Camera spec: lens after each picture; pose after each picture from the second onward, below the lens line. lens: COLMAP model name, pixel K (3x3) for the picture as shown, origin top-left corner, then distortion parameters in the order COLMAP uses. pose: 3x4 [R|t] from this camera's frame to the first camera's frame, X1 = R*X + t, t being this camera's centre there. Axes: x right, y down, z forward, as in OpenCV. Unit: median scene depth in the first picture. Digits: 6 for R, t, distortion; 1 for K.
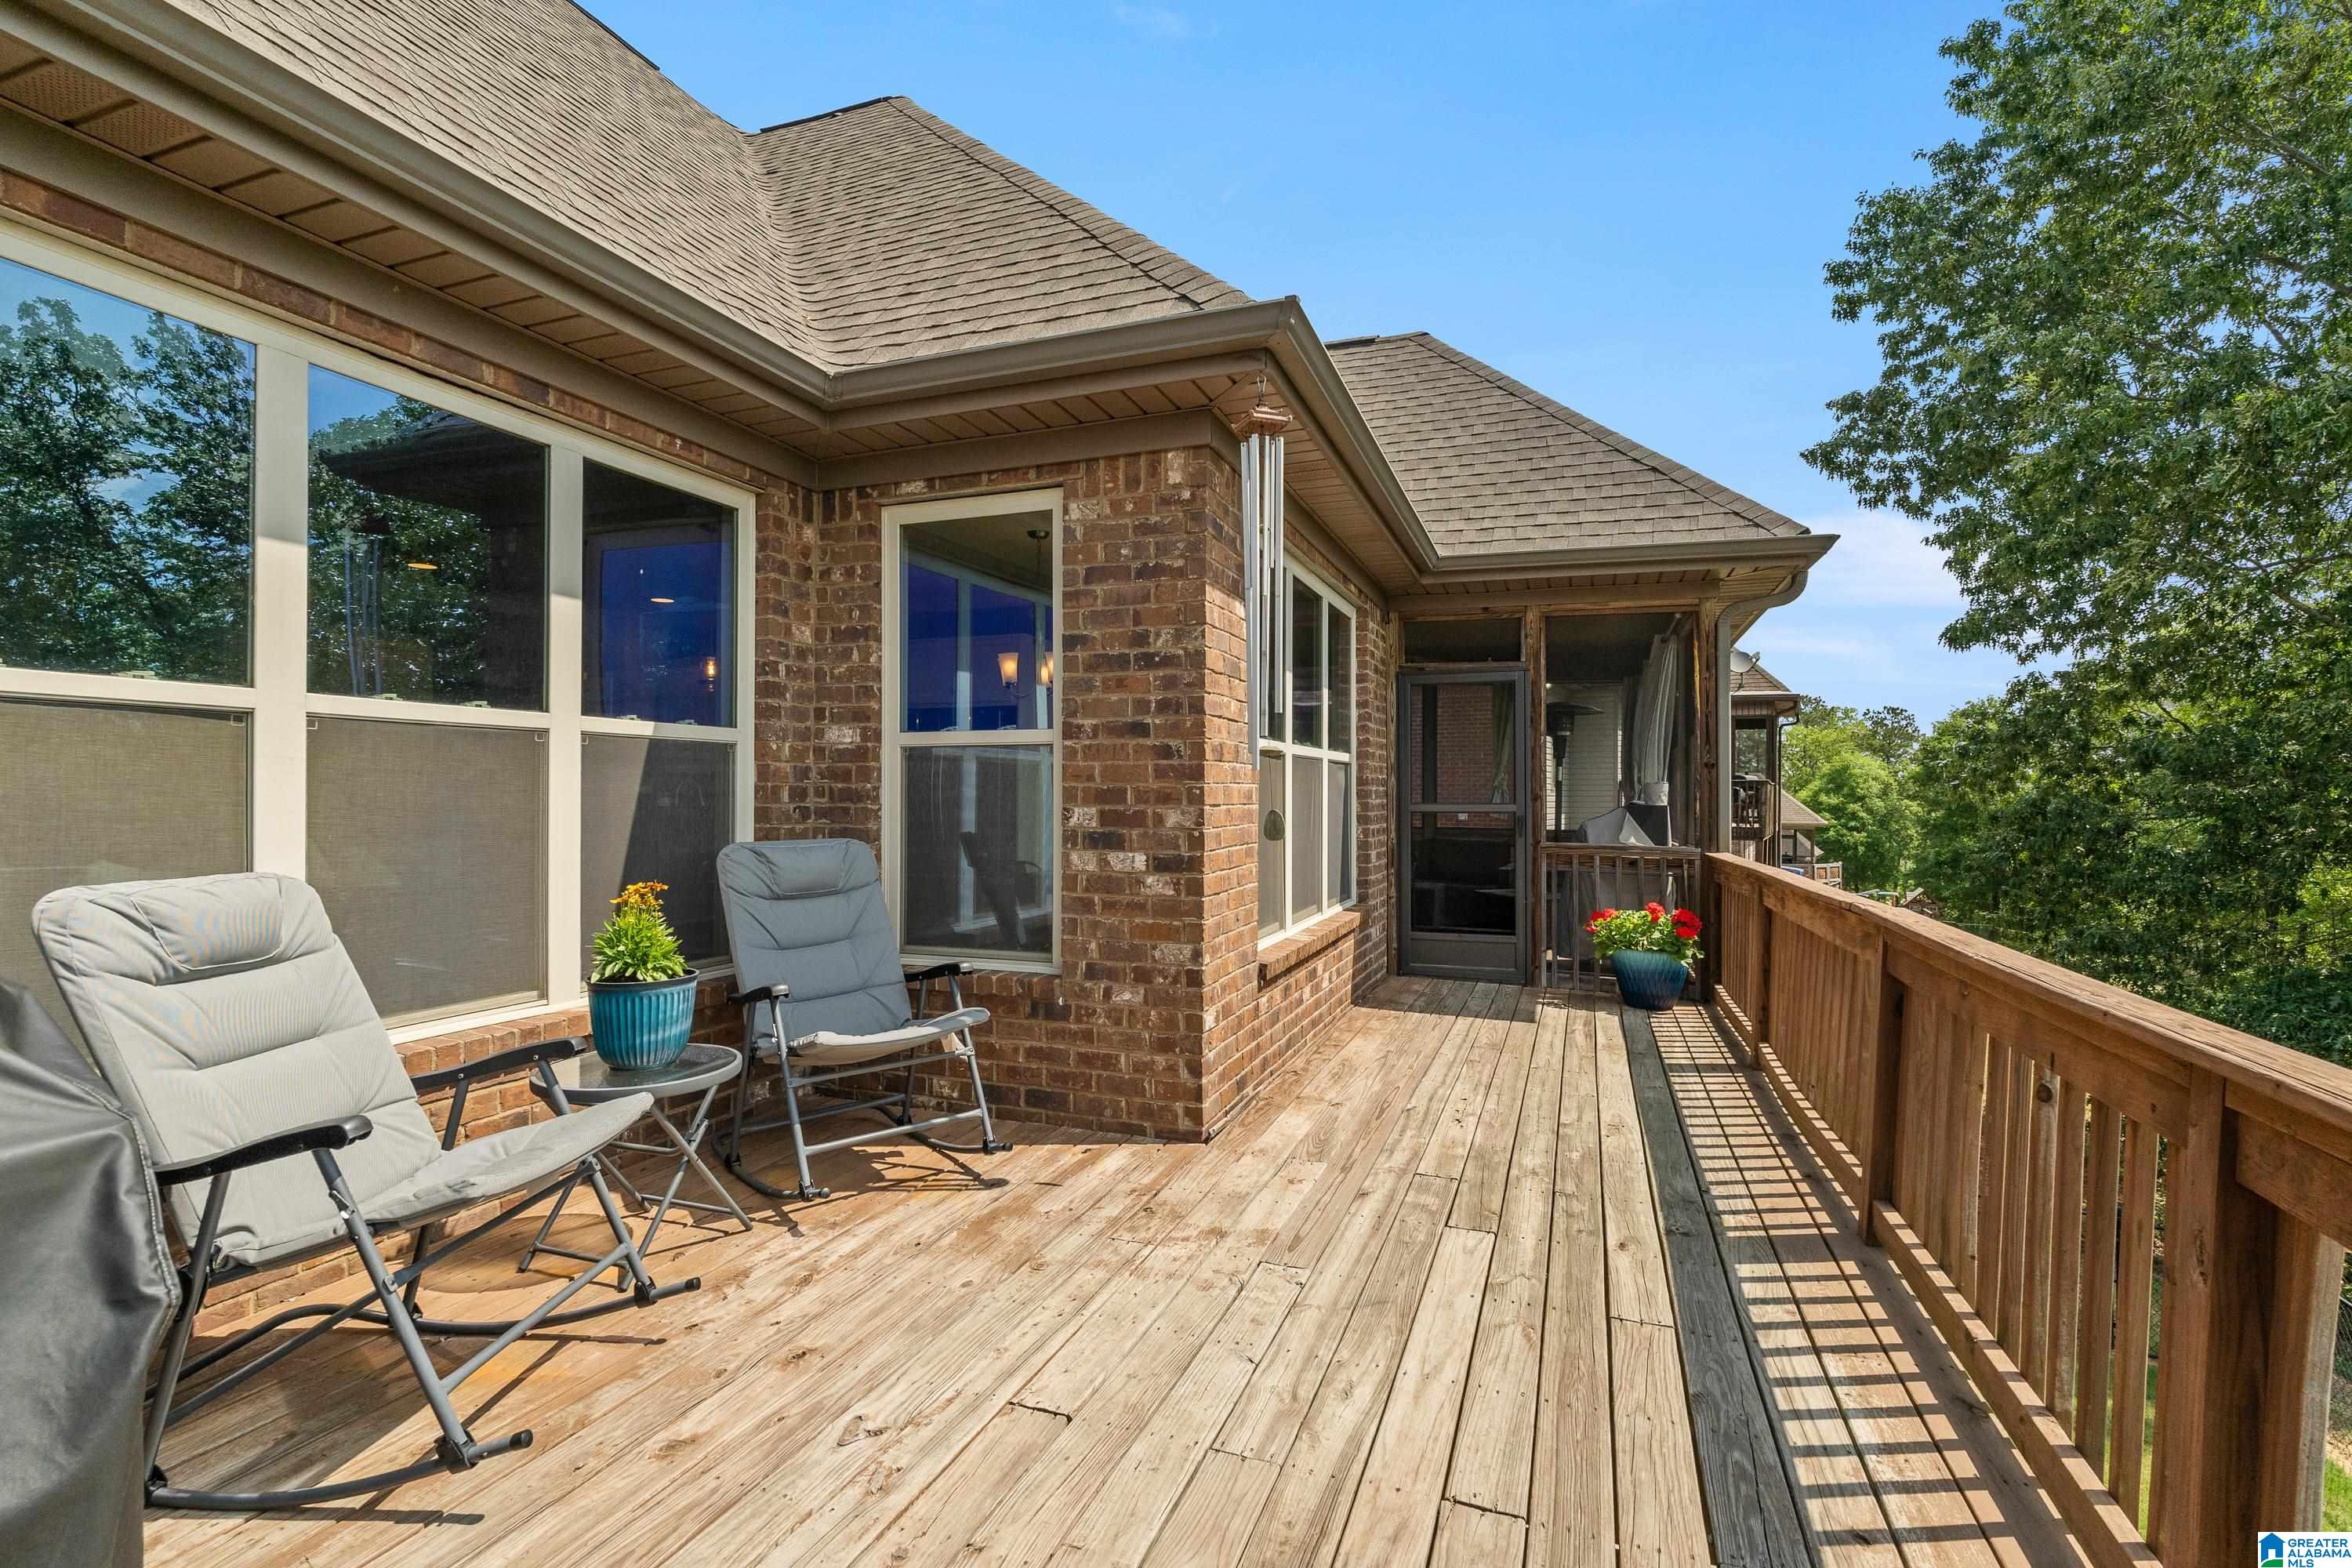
lens RADIAL K [[1099.2, 0, 1168.8], [0, 1099.2, 810.2], [0, 0, 1]] dist [-0.000776, -0.000283]
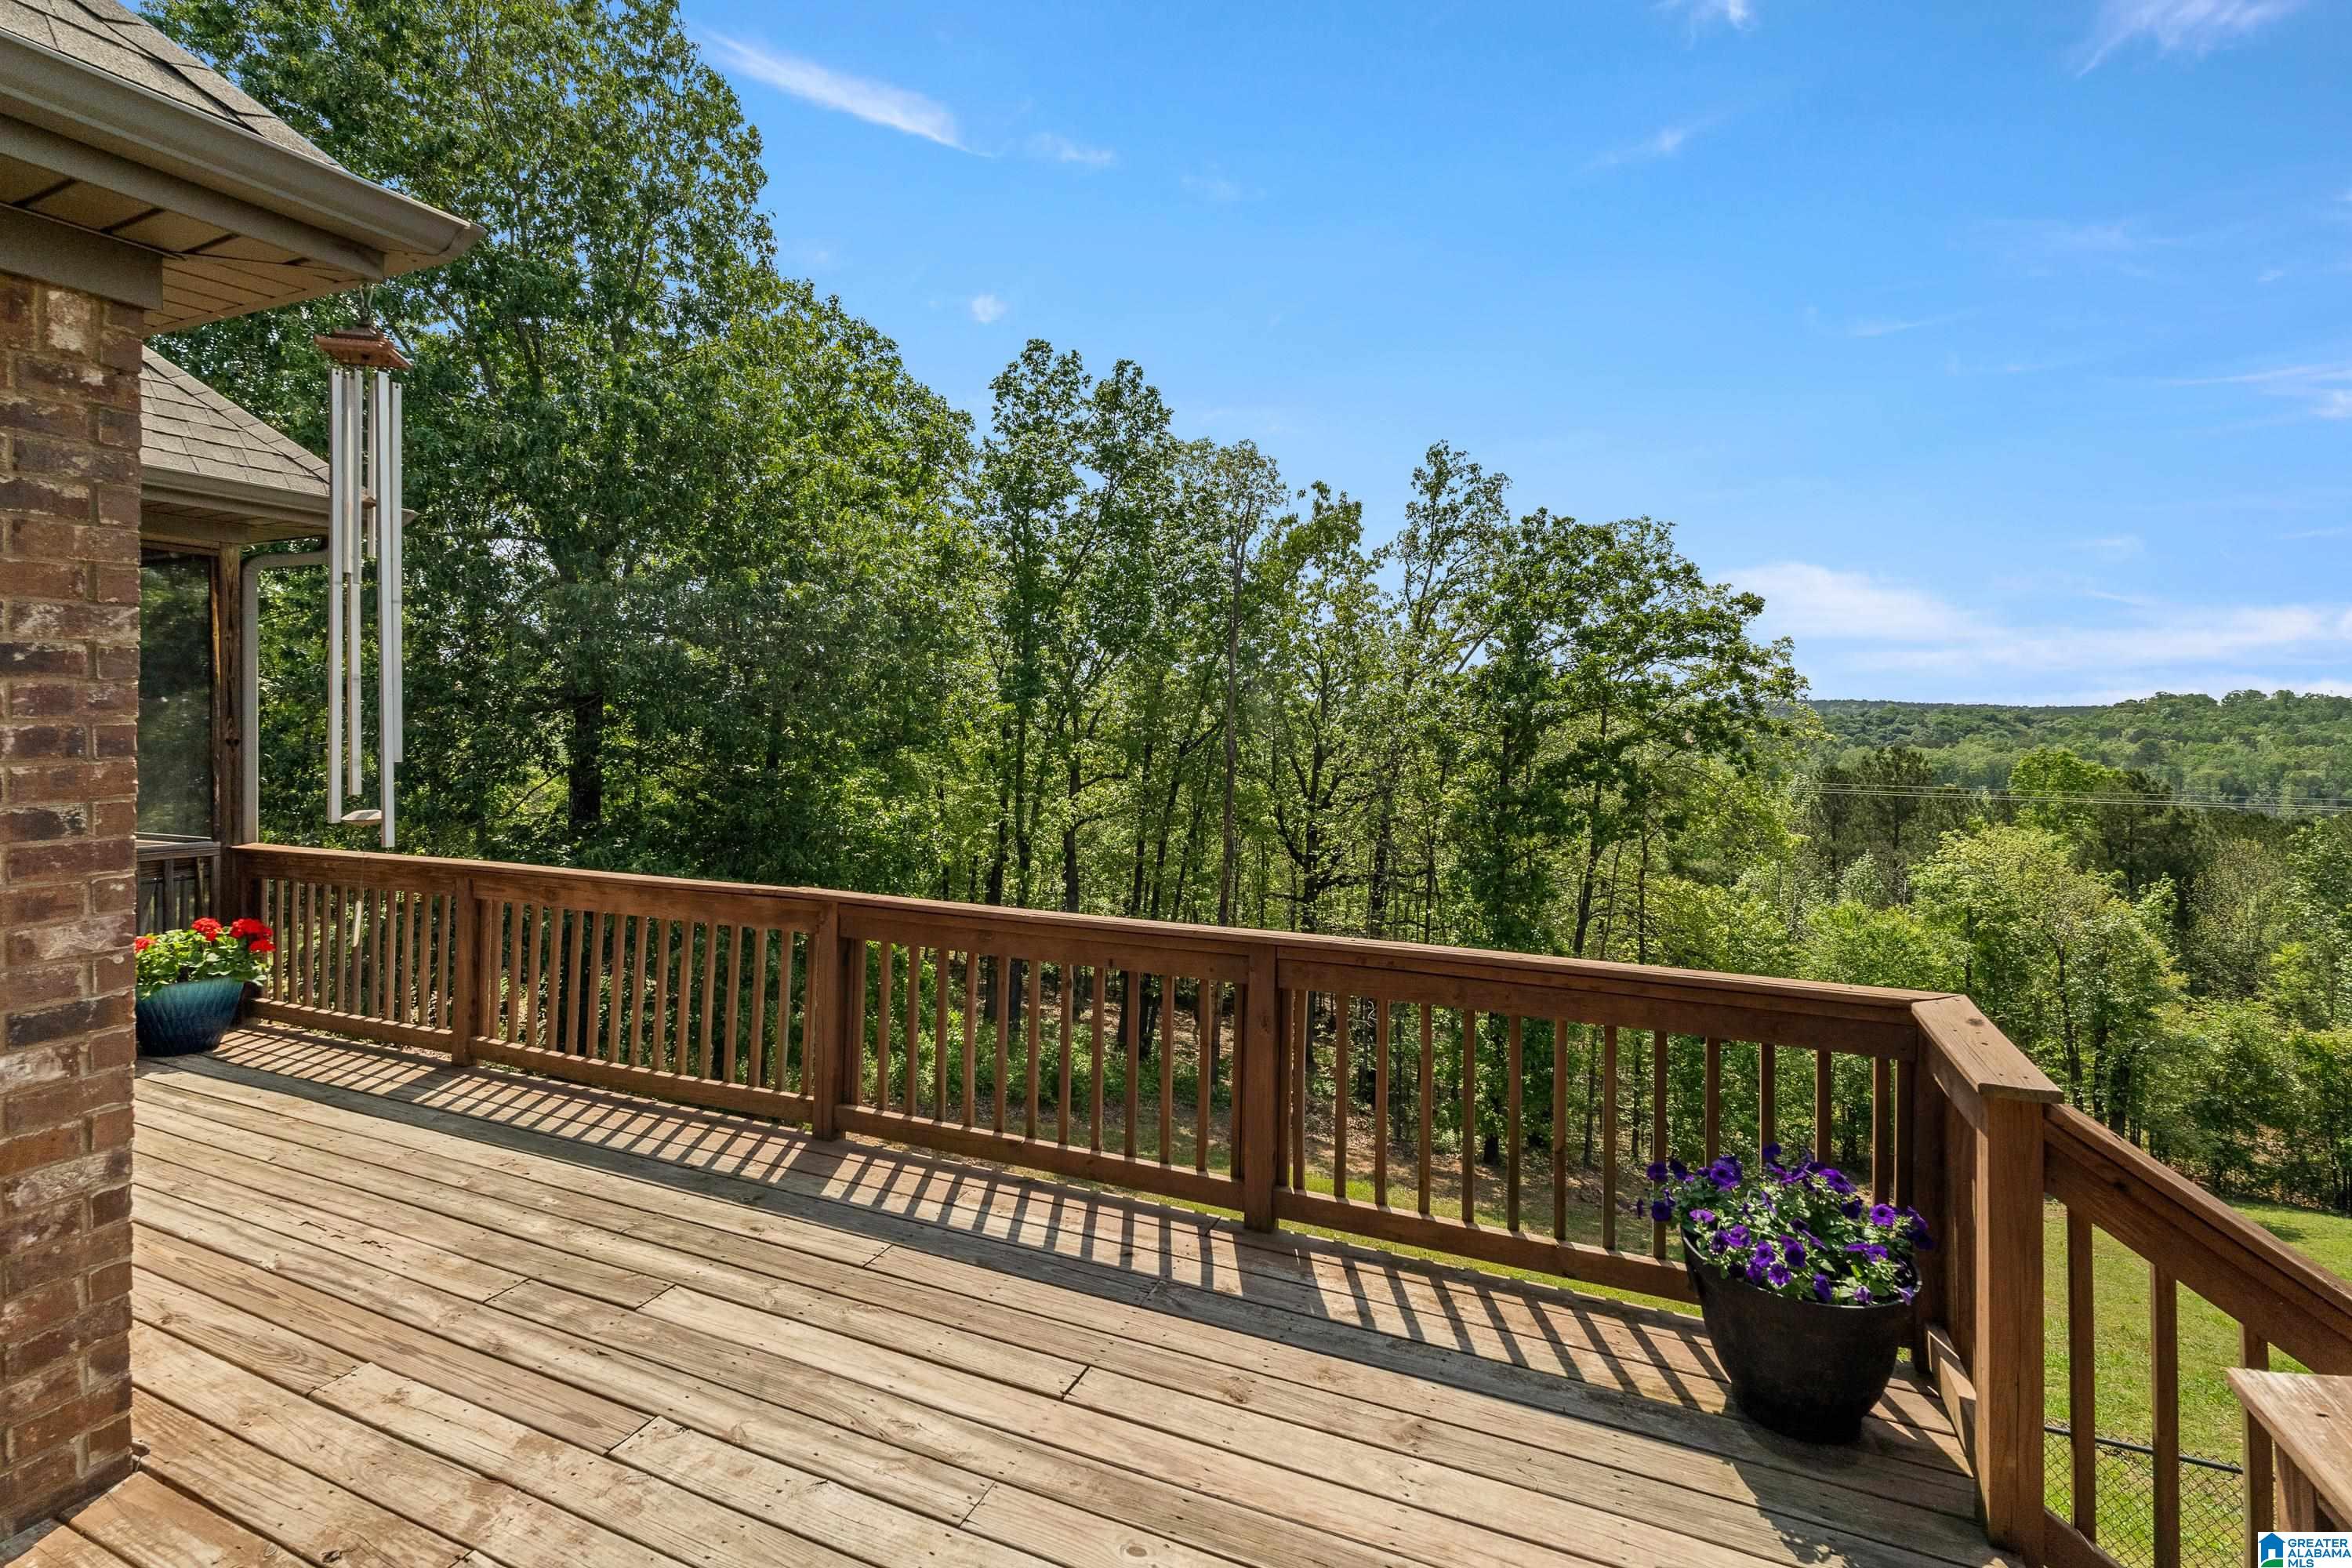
lens RADIAL K [[1119.4, 0, 1170.5], [0, 1119.4, 714.3], [0, 0, 1]] dist [0.002045, 0.000579]
pose [[0.028354, -0.017586, 0.999443, -0.652717], [0.007325, 0.999822, 0.017385, -0.135751], [-0.999571, 0.006828, 0.028478, 0.490554]]
